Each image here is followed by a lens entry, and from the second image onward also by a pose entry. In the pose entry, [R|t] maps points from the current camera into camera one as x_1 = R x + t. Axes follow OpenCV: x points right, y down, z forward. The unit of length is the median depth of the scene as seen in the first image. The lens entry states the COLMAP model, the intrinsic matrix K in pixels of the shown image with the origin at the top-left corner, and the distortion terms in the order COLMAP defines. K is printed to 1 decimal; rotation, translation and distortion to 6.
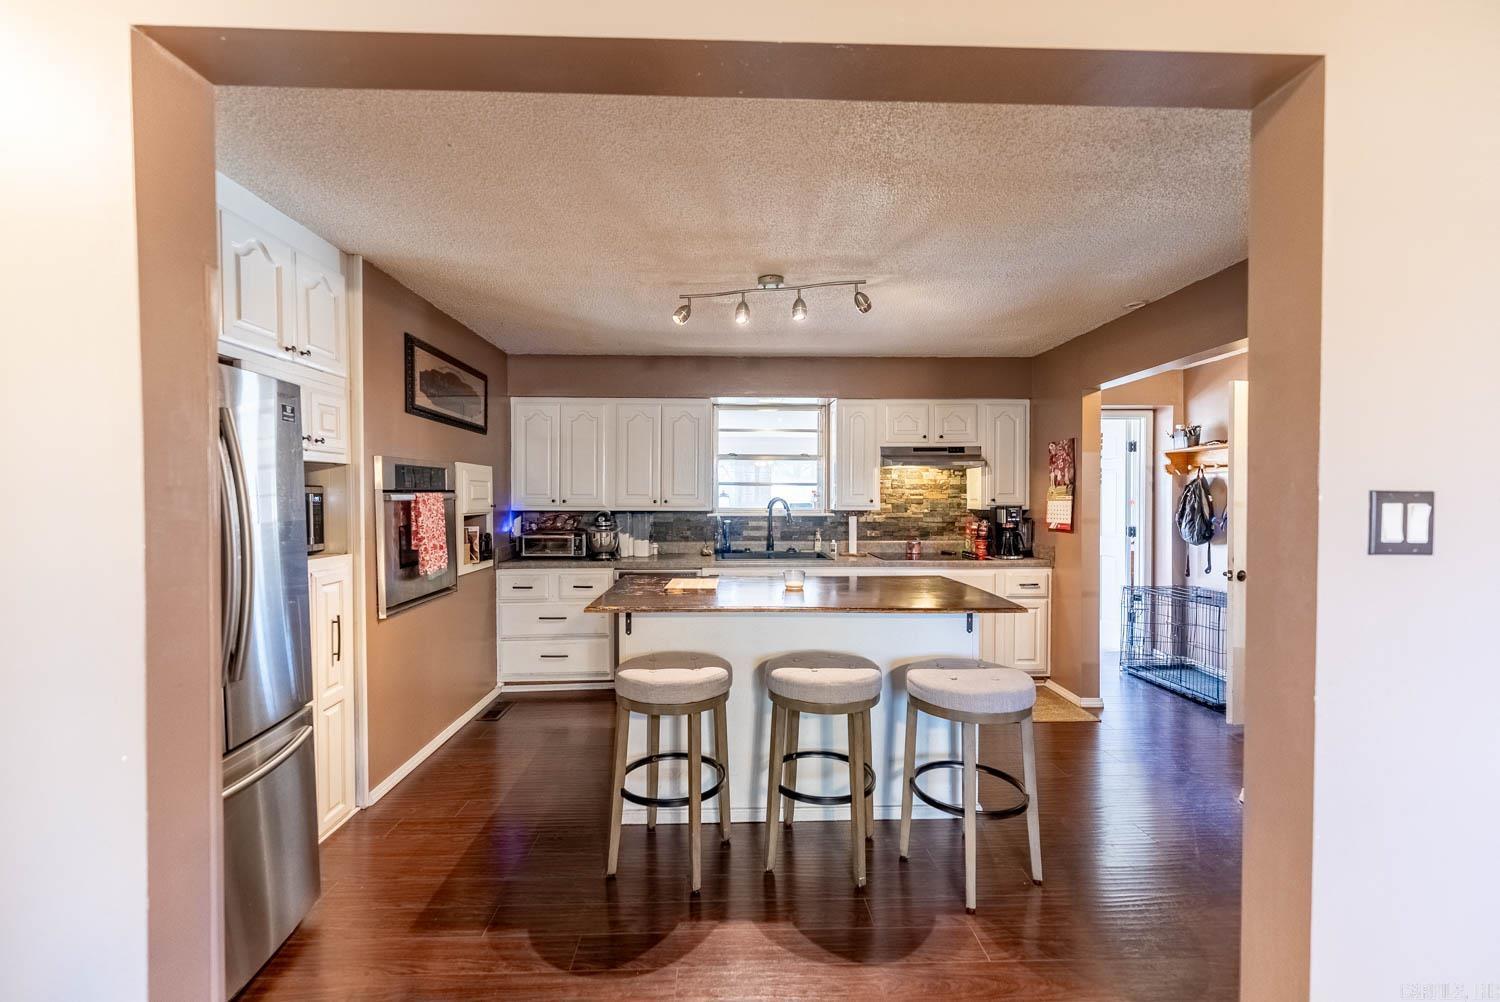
lens RADIAL K [[600.2, 0, 743.3], [0, 600.2, 504.1], [0, 0, 1]] dist [0.000524, 0.000088]
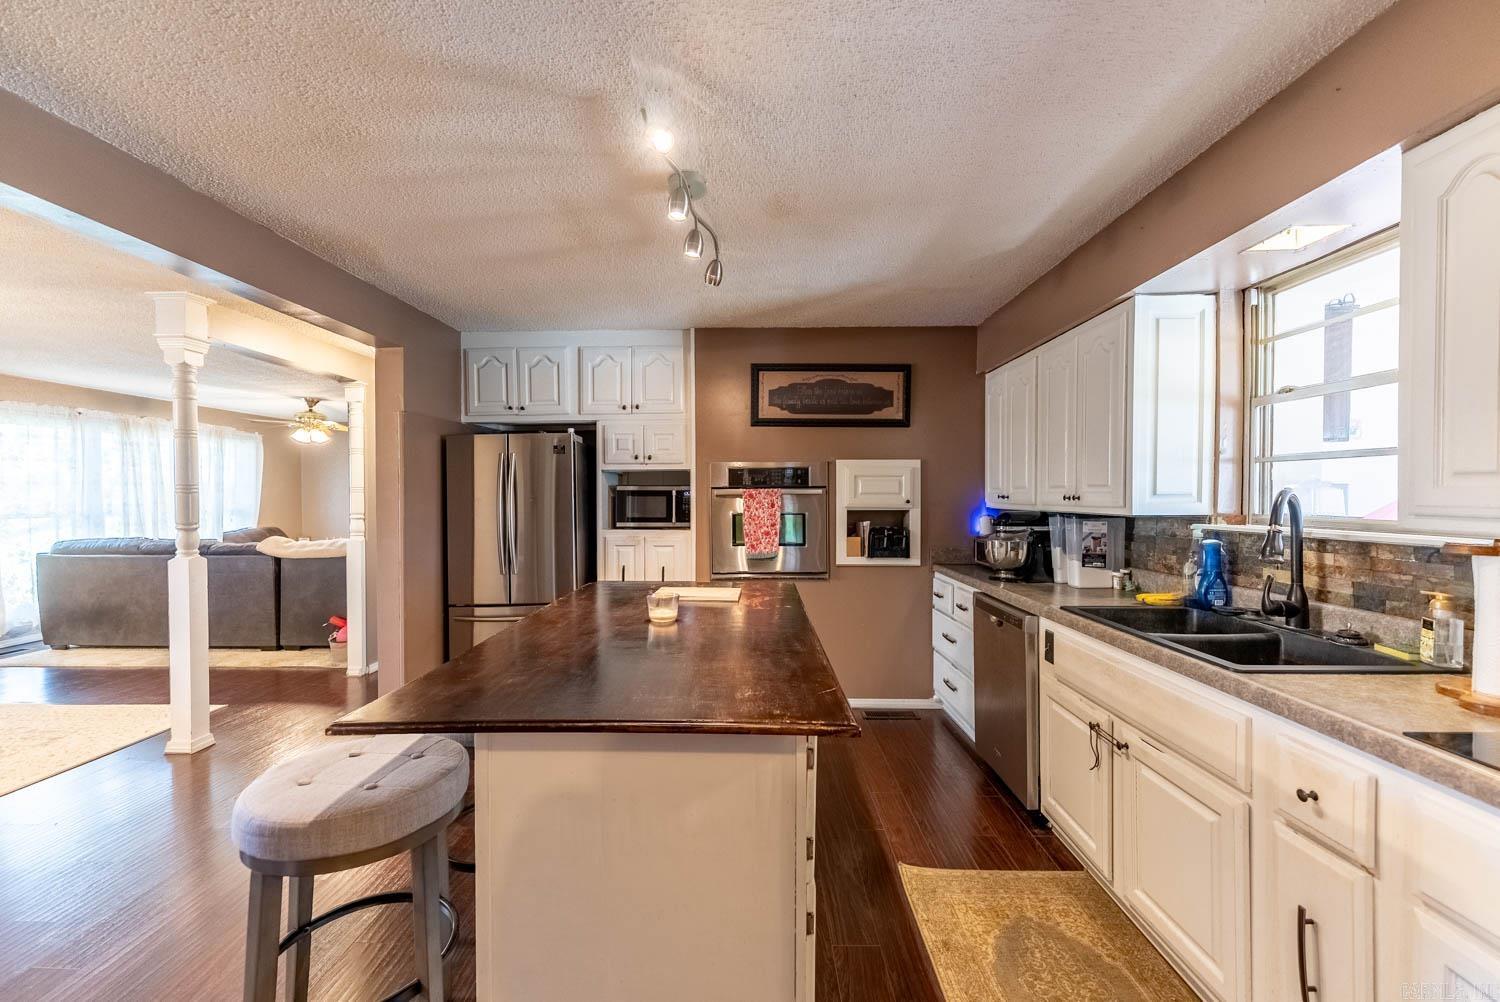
lens RADIAL K [[600.2, 0, 743.3], [0, 600.2, 504.1], [0, 0, 1]] dist [0.000524, 0.000088]
pose [[-0.054635, 0.012925, -0.998423, 0.495580], [-0.011093, 0.999847, 0.013550, -0.002824], [0.998445, 0.011816, -0.054483, 0.728491]]
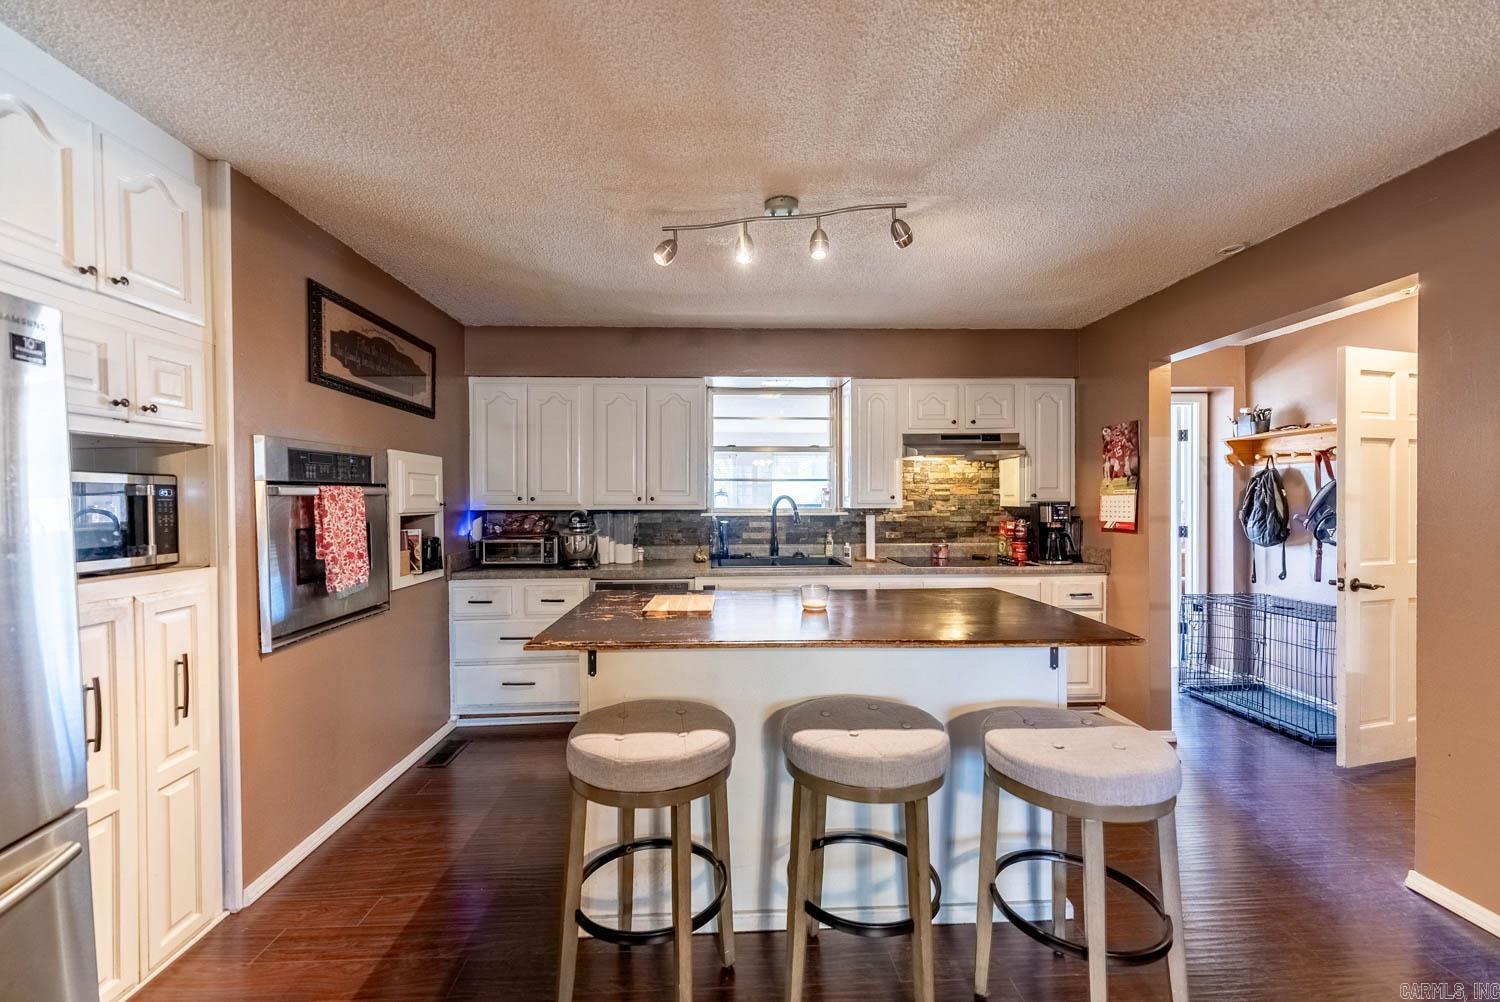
lens RADIAL K [[600.2, 0, 743.3], [0, 600.2, 504.1], [0, 0, 1]] dist [0.000524, 0.000088]
pose [[0.999957, -0.004805, 0.007948, -0.007013], [0.004829, 0.999984, -0.003018, 0.006610], [-0.007934, 0.003056, 0.999964, 0.154896]]
